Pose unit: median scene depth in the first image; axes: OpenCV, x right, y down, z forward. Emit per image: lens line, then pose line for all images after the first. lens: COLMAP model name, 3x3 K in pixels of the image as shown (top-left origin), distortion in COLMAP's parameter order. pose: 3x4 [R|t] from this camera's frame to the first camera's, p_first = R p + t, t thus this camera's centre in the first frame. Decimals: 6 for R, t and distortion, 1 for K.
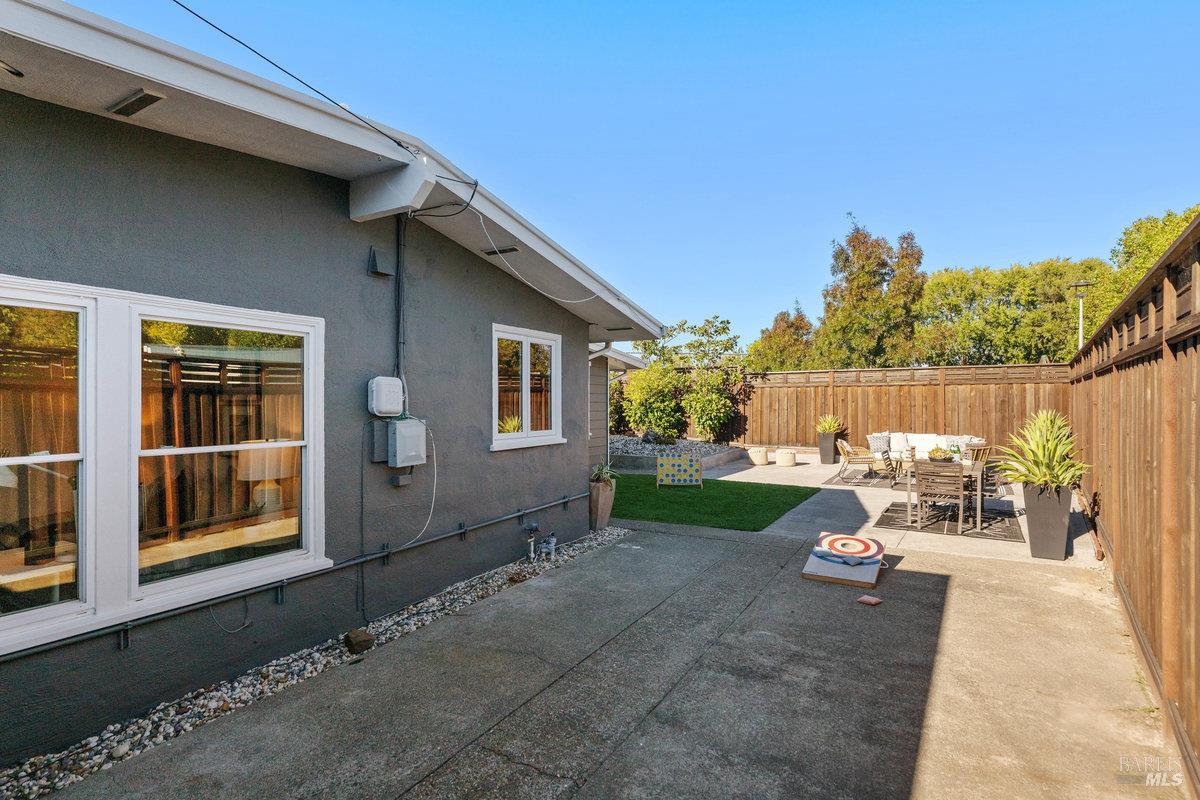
lens RADIAL K [[648.8, 0, 573.3], [0, 648.8, 389.0], [0, 0, 1]] dist [-0.005124, 0.000428]
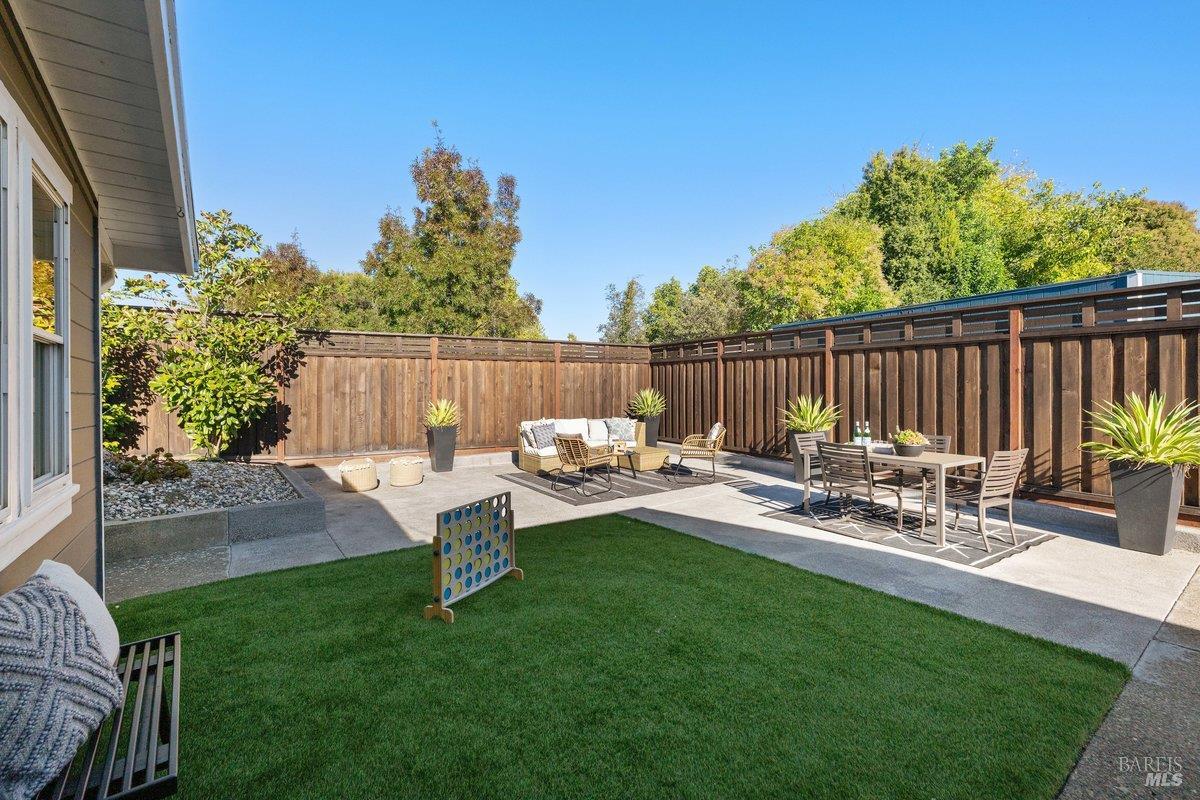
lens RADIAL K [[543.8, 0, 617.7], [0, 543.8, 387.5], [0, 0, 1]] dist [-0.004117, 0.000324]
pose [[0.362601, 0.002907, 0.931940, -0.069164], [-0.009276, 0.999957, 0.000489, 0.023815], [-0.931899, -0.008822, 0.362612, 0.586247]]
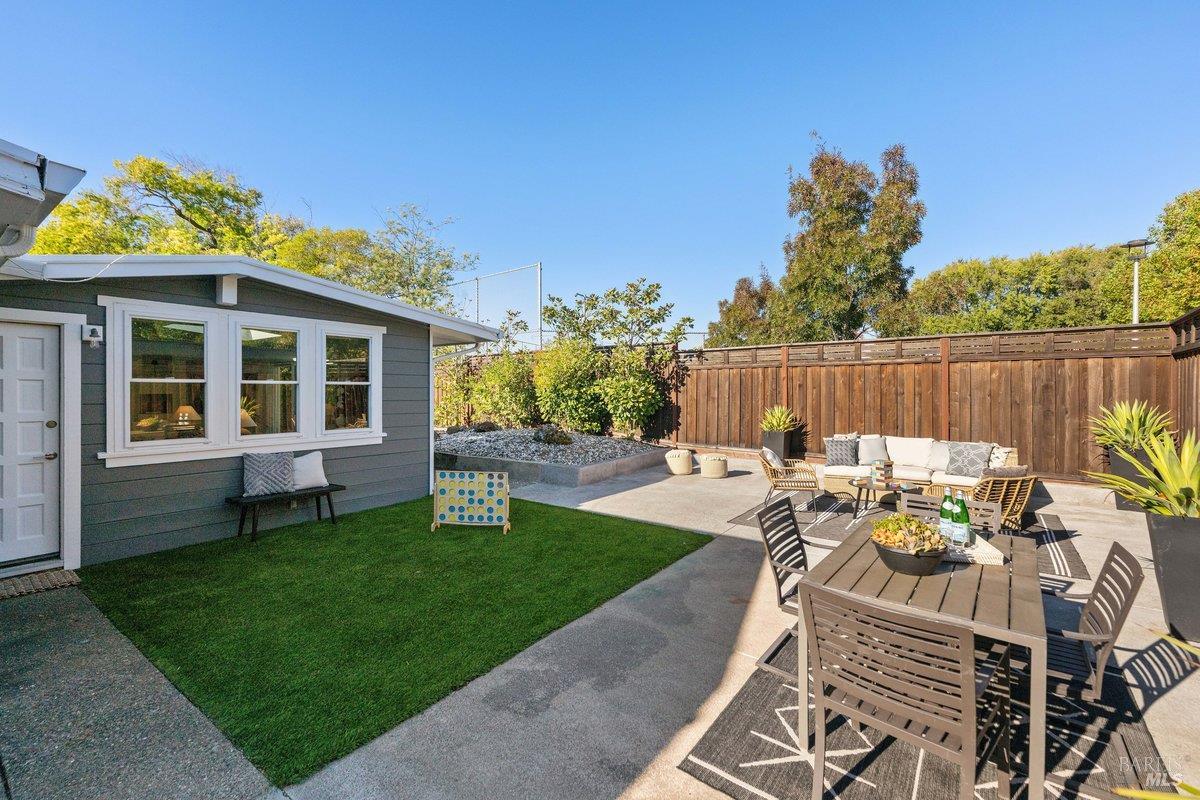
lens RADIAL K [[523.8, 0, 589.1], [0, 523.8, 380.6], [0, 0, 1]] dist [0.000102, 0.000019]
pose [[0.995147, -0.000350, -0.098398, 0.229418], [0.000643, 0.999995, 0.002945, 0.009360], [0.098397, -0.002994, 0.995143, 0.380231]]
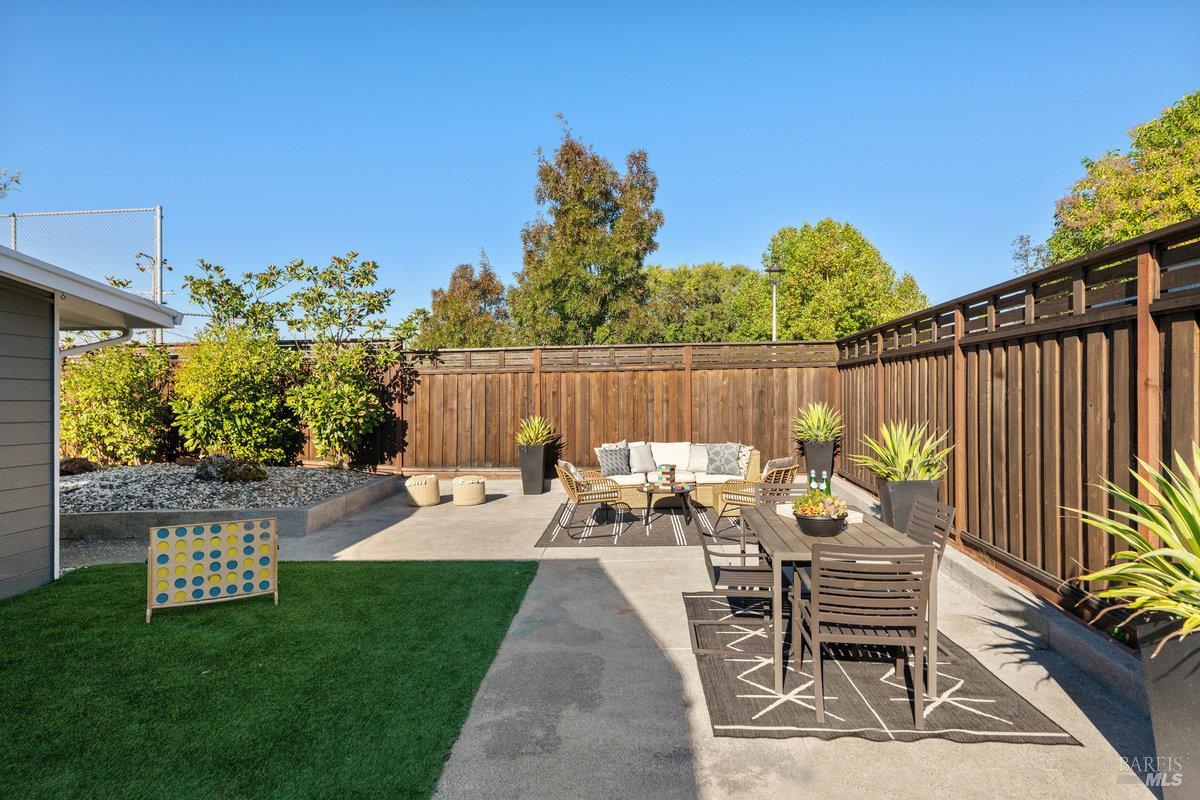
lens RADIAL K [[679.1, 0, 616.5], [0, 679.1, 385.2], [0, 0, 1]] dist [0.000167, -0.002670]
pose [[0.860574, -0.001536, 0.509323, 0.117259], [0.003403, 0.999990, -0.002733, 0.010733], [-0.509314, 0.004086, 0.860571, 0.365182]]
